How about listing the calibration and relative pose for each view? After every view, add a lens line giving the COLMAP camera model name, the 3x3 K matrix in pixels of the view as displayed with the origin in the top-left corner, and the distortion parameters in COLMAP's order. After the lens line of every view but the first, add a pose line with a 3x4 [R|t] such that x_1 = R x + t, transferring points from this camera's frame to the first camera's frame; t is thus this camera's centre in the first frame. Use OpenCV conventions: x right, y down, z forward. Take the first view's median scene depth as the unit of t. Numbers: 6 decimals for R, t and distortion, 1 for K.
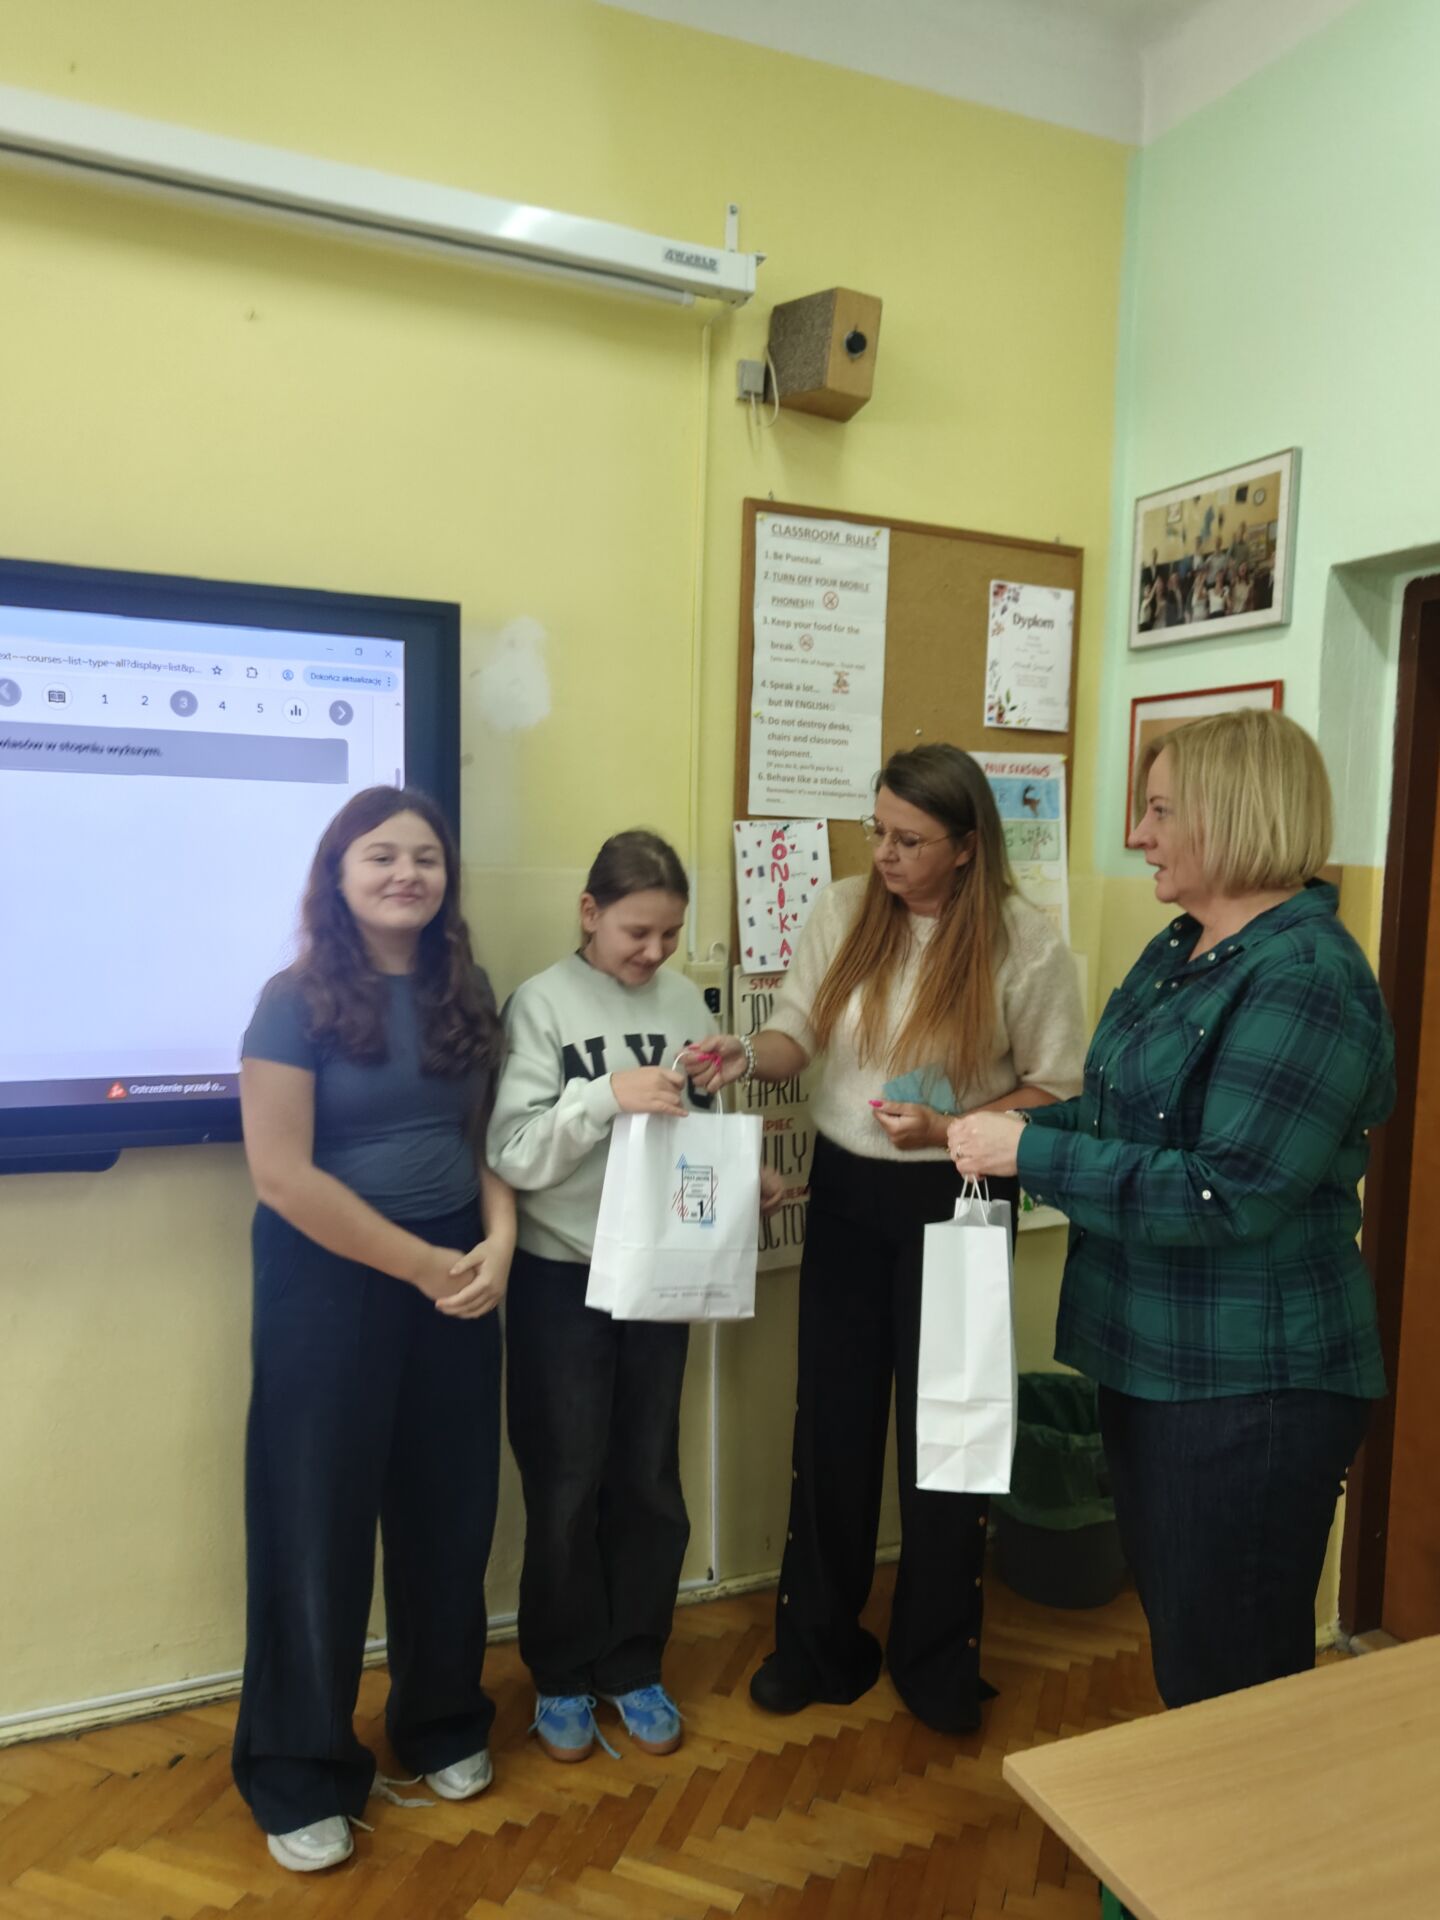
lens RADIAL K [[1367.7, 0, 715.1], [0, 1367.7, 968.0], [0, 0, 1]] dist [0.002616, 0.013283]
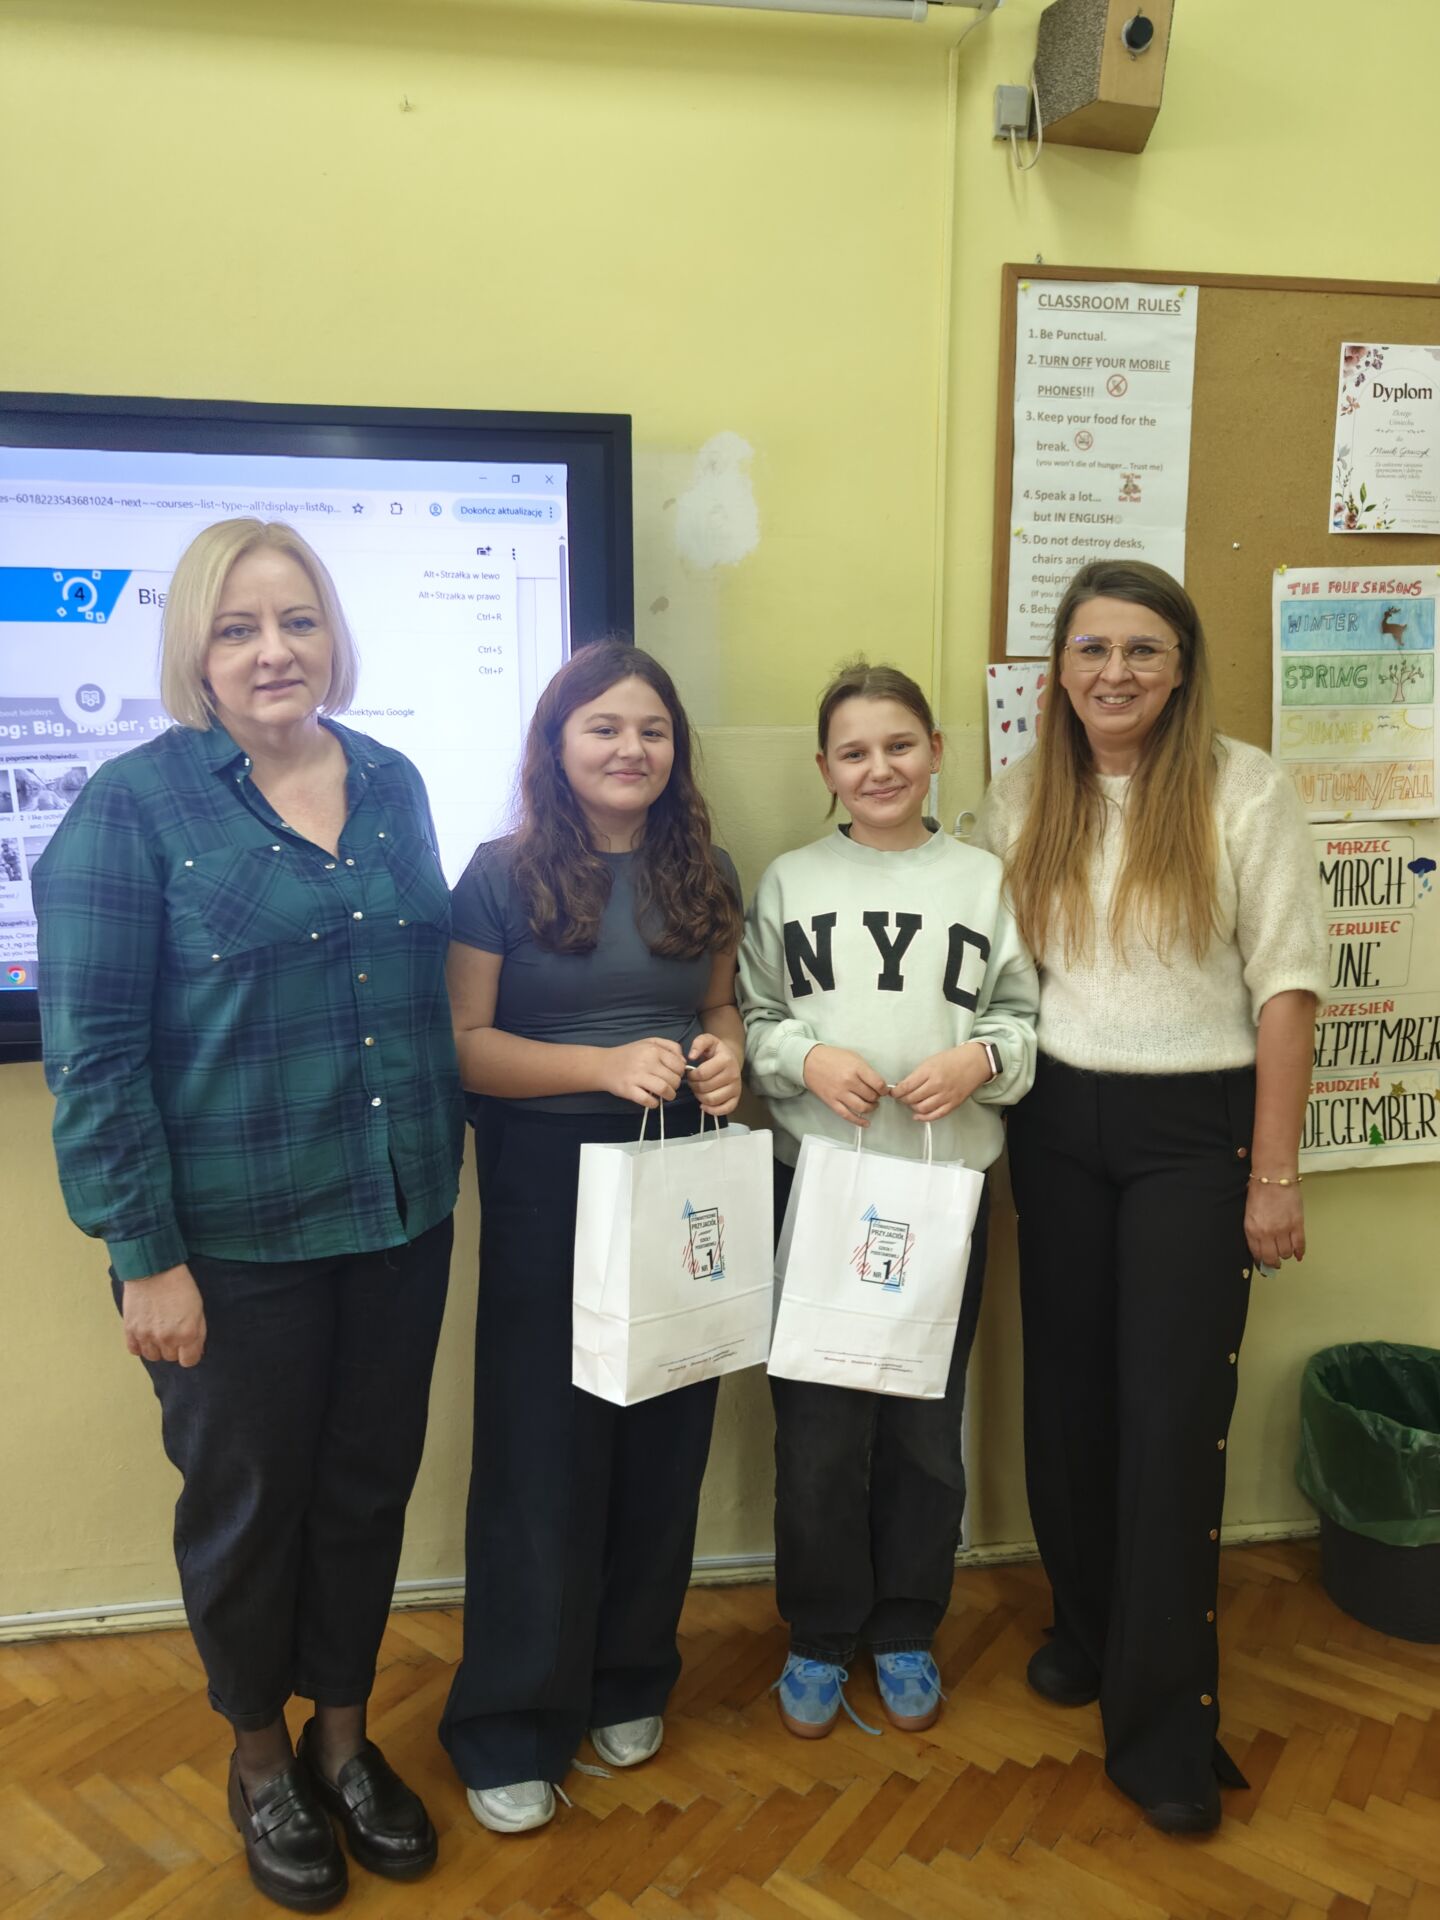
lens RADIAL K [[1367.7, 0, 731.8], [0, 1367.7, 959.2], [0, 0, 1]] dist [0.002616, 0.013283]
pose [[0.960692, 0.009329, -0.277460, 0.096461], [0.007533, 0.998191, 0.059645, 0.020610], [0.277515, -0.059390, 0.958884, 0.144958]]
